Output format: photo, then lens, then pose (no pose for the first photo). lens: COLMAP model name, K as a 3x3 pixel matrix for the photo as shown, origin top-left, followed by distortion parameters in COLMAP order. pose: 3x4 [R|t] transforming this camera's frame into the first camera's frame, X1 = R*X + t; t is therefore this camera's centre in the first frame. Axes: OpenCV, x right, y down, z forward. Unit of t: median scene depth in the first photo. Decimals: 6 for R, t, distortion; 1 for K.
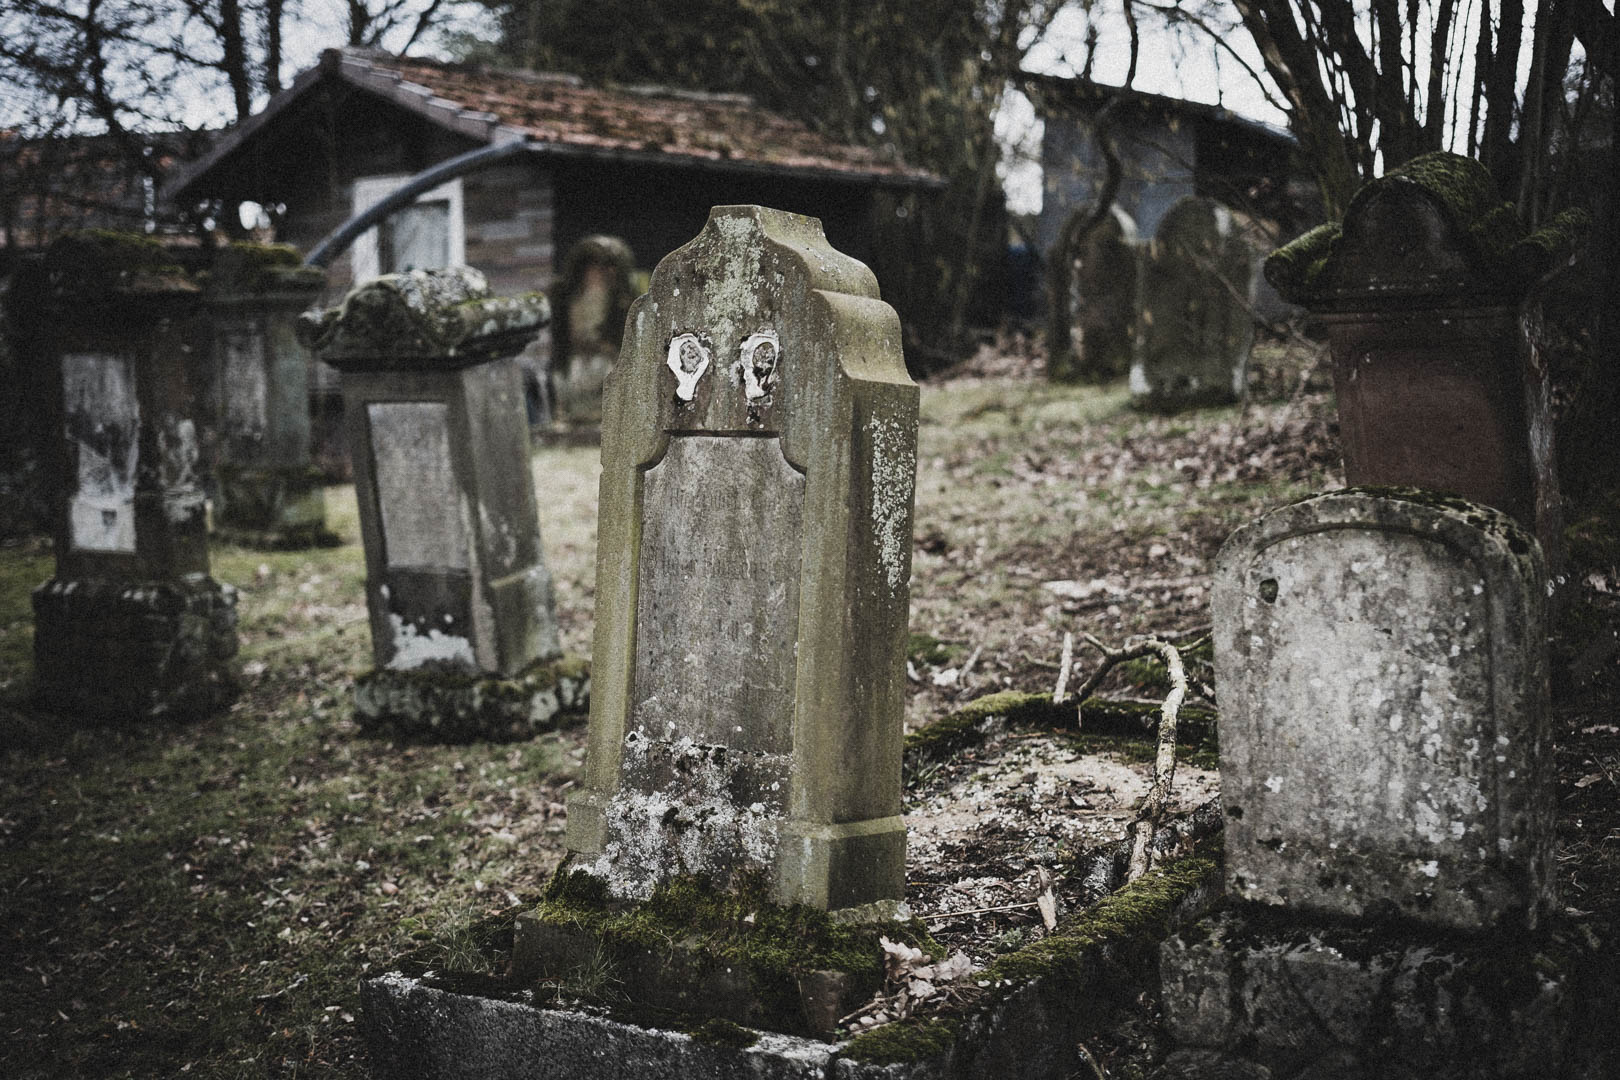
lens RADIAL K [[2423.6, 0, 809.8], [0, 2423.6, 537.2], [0, 0, 1]] dist [0.001813, 0.000000]
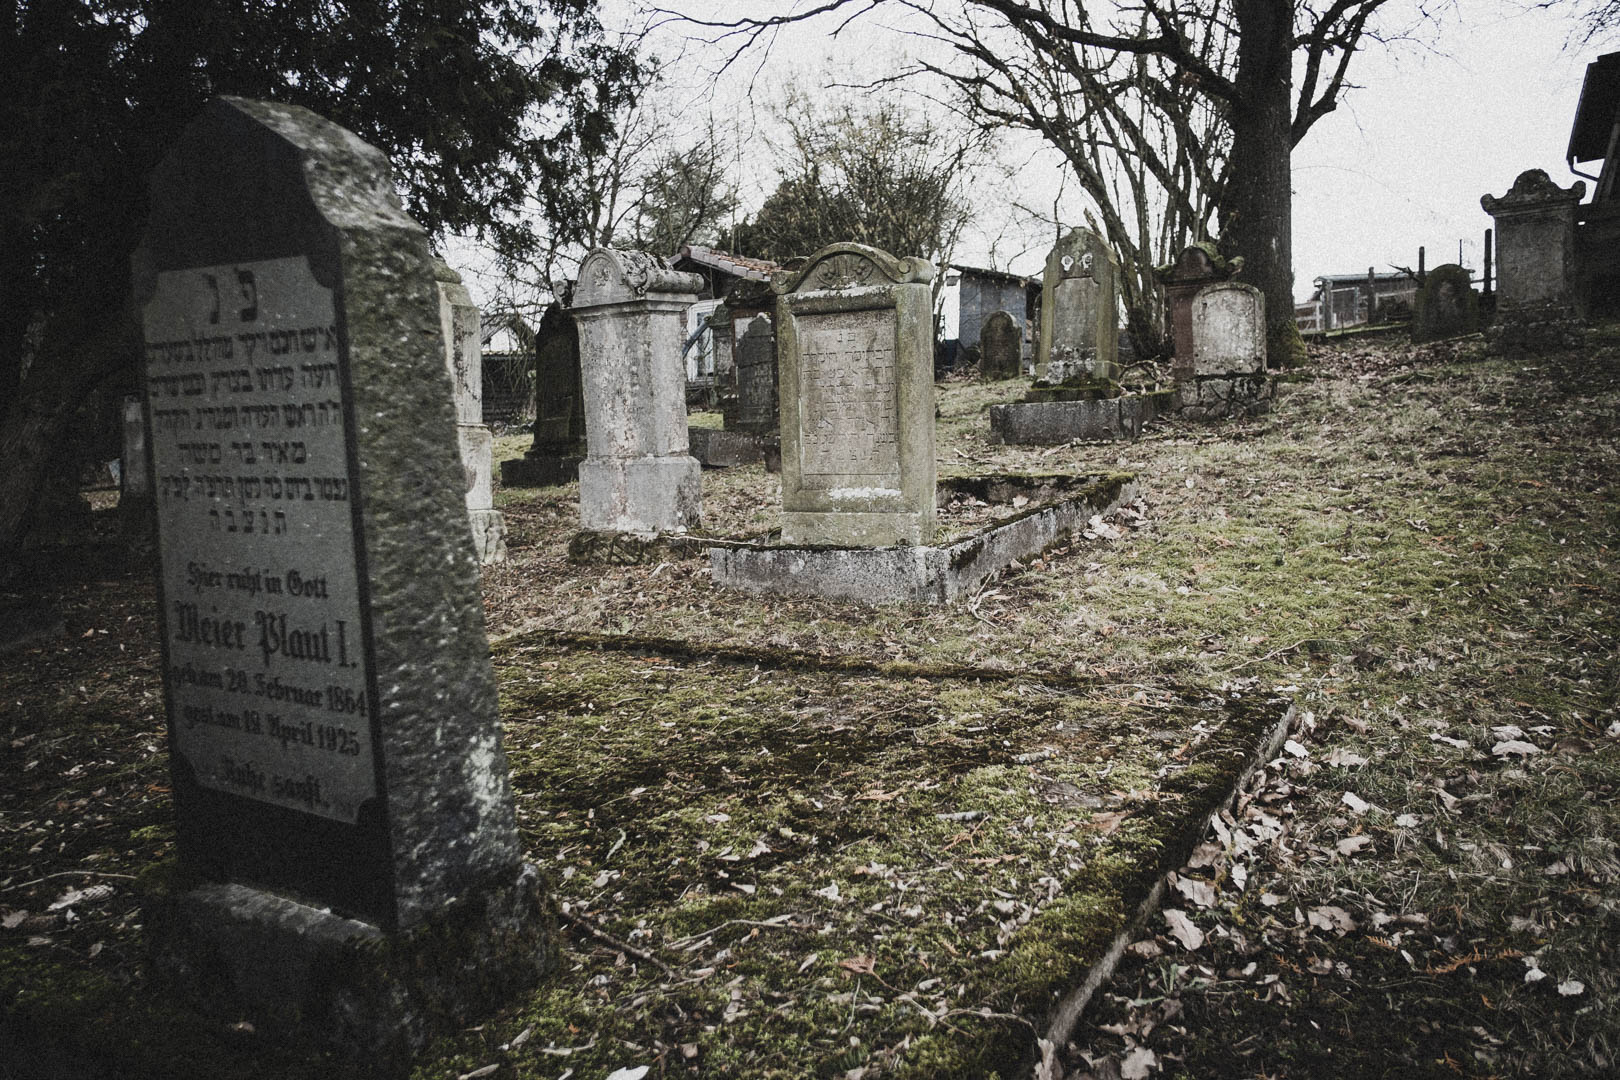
lens RADIAL K [[1282.3, 0, 814.6], [0, 1282.3, 544.4], [0, 0, 1]] dist [-0.055313, 0.078815]
pose [[0.997979, -0.002542, 0.063496, -0.376066], [0.002739, 0.999992, -0.003014, 0.255132], [-0.063487, 0.003182, 0.997978, -0.733169]]
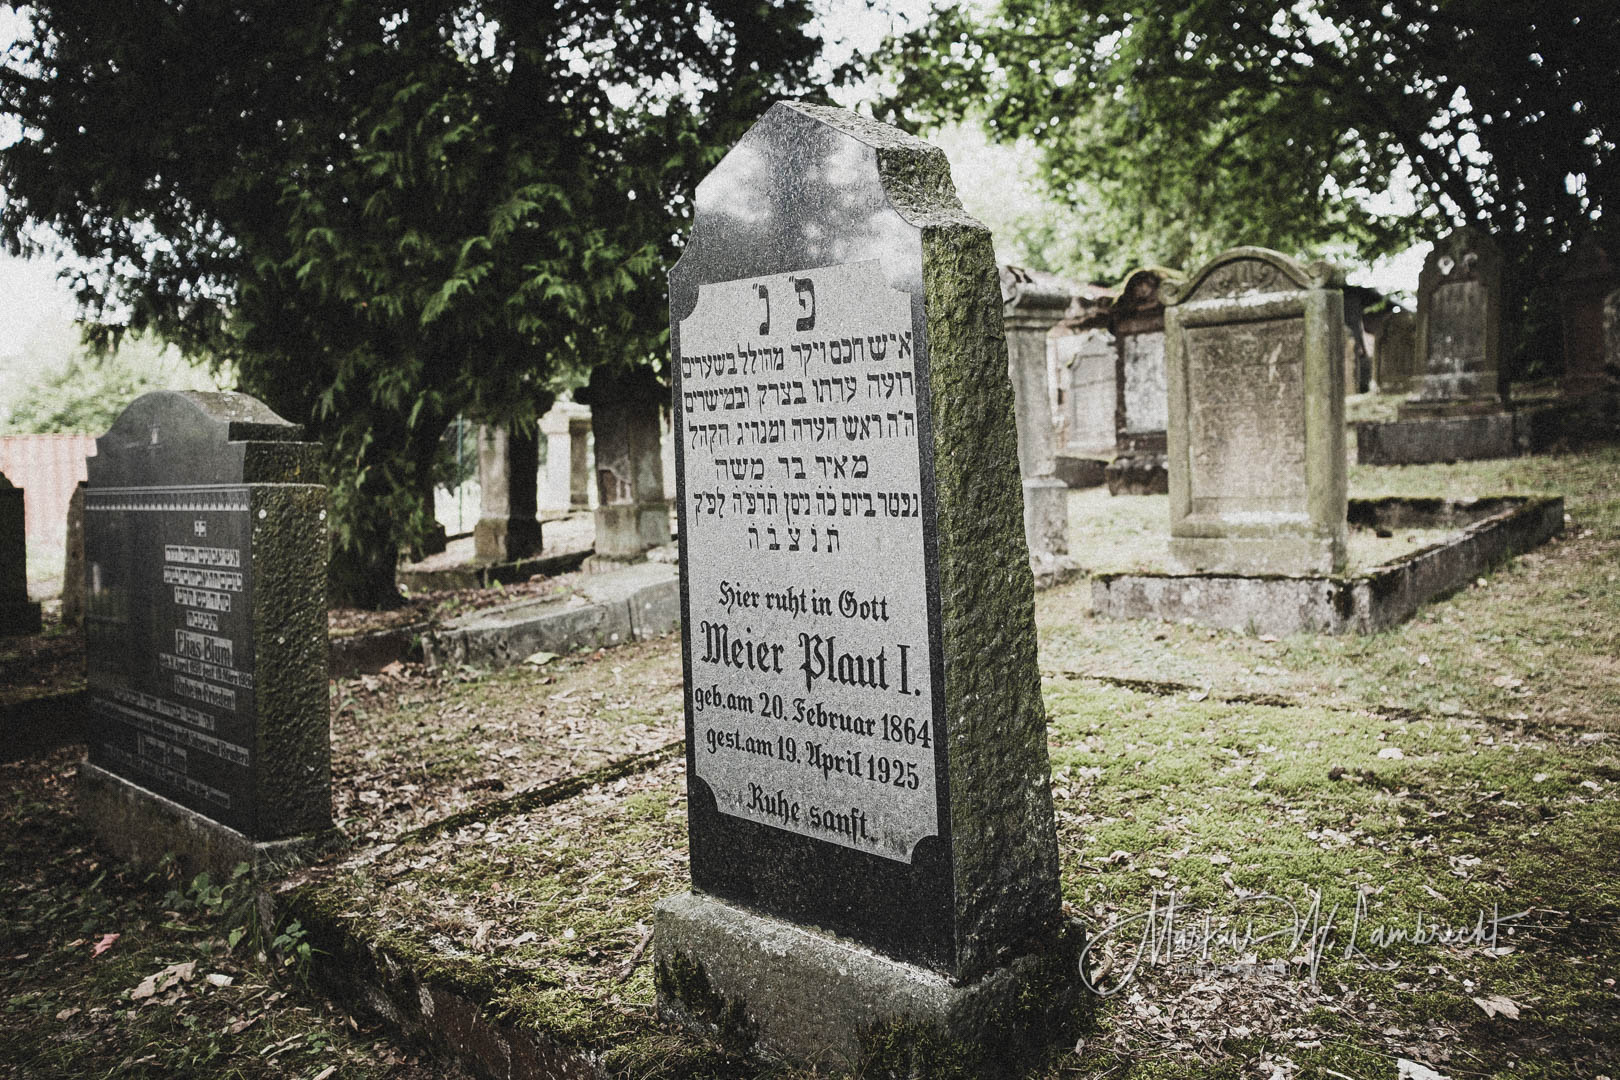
lens RADIAL K [[1308.1, 0, 808.6], [0, 1308.1, 535.8], [0, 0, 1]] dist [-0.035985, 0.033274]
pose [[0.987495, 0.003863, -0.157603, -0.428740], [-0.008768, 0.999498, -0.030434, 0.256403], [0.157407, 0.031435, 0.987033, -0.719939]]
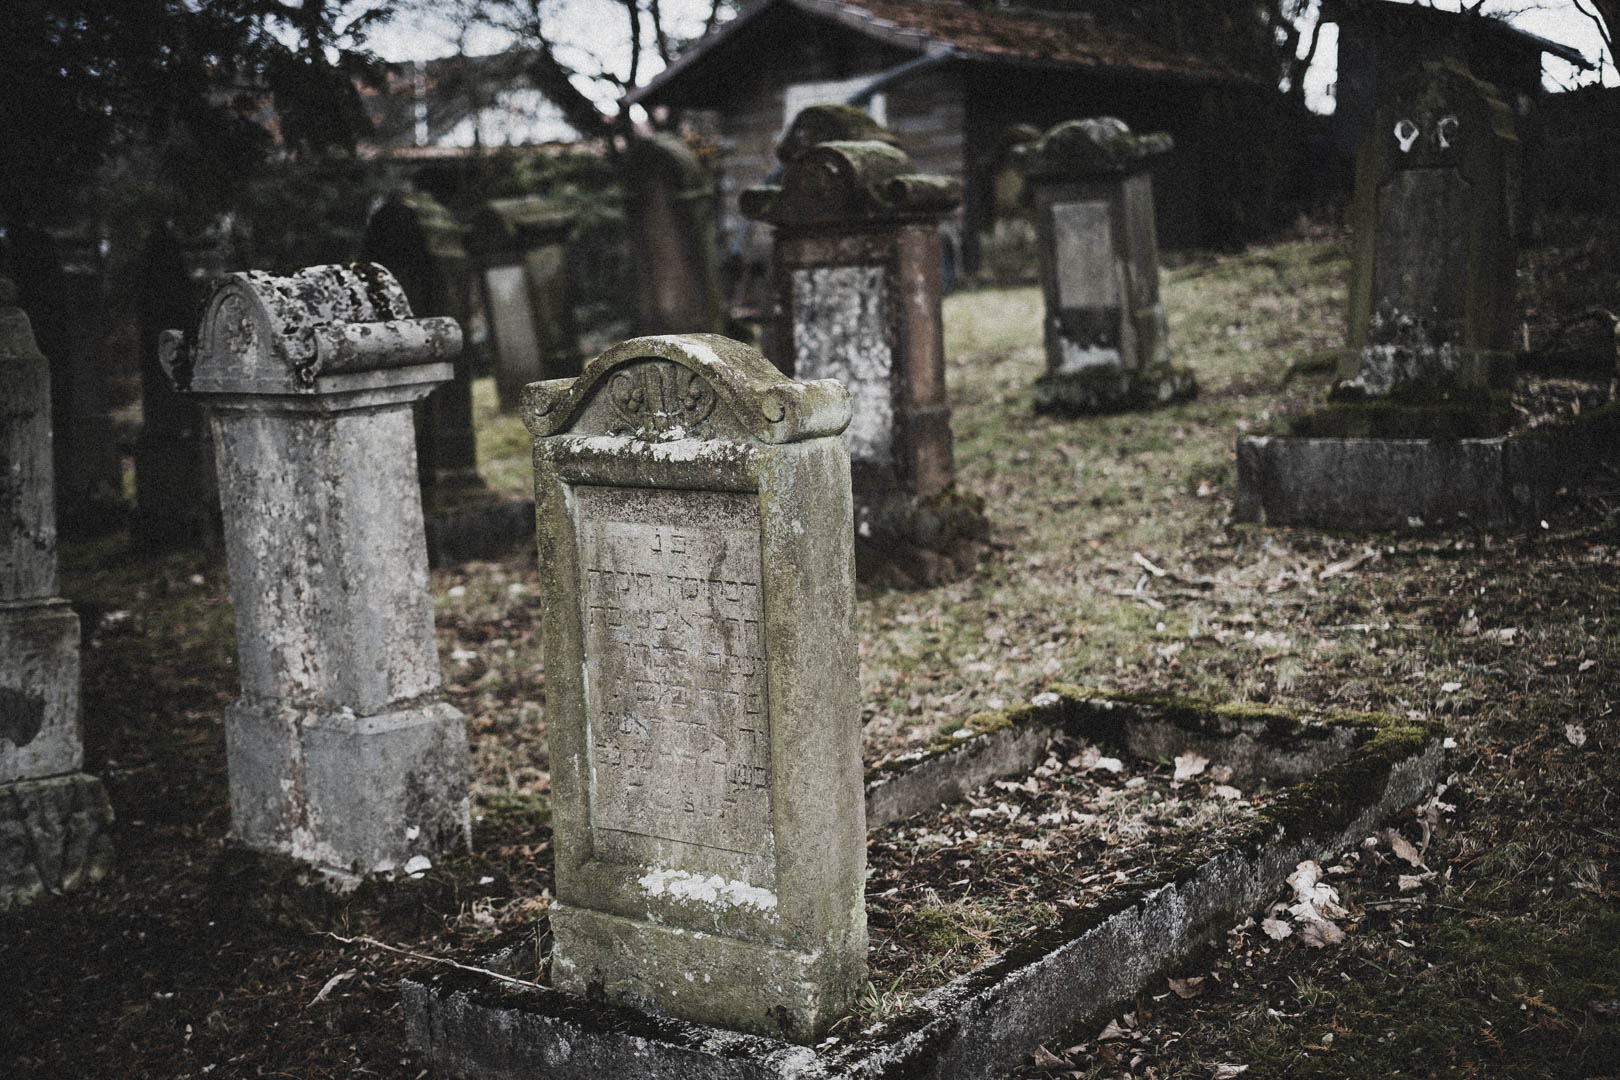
lens RADIAL K [[2423.6, 0, 808.0], [0, 2423.6, 537.8], [0, 0, 1]] dist [0.001813, 0.000000]
pose [[0.997645, 0.000608, -0.068583, -0.237851], [0.001451, 0.999549, 0.029978, 0.119305], [0.068570, -0.030007, 0.997195, -0.625367]]
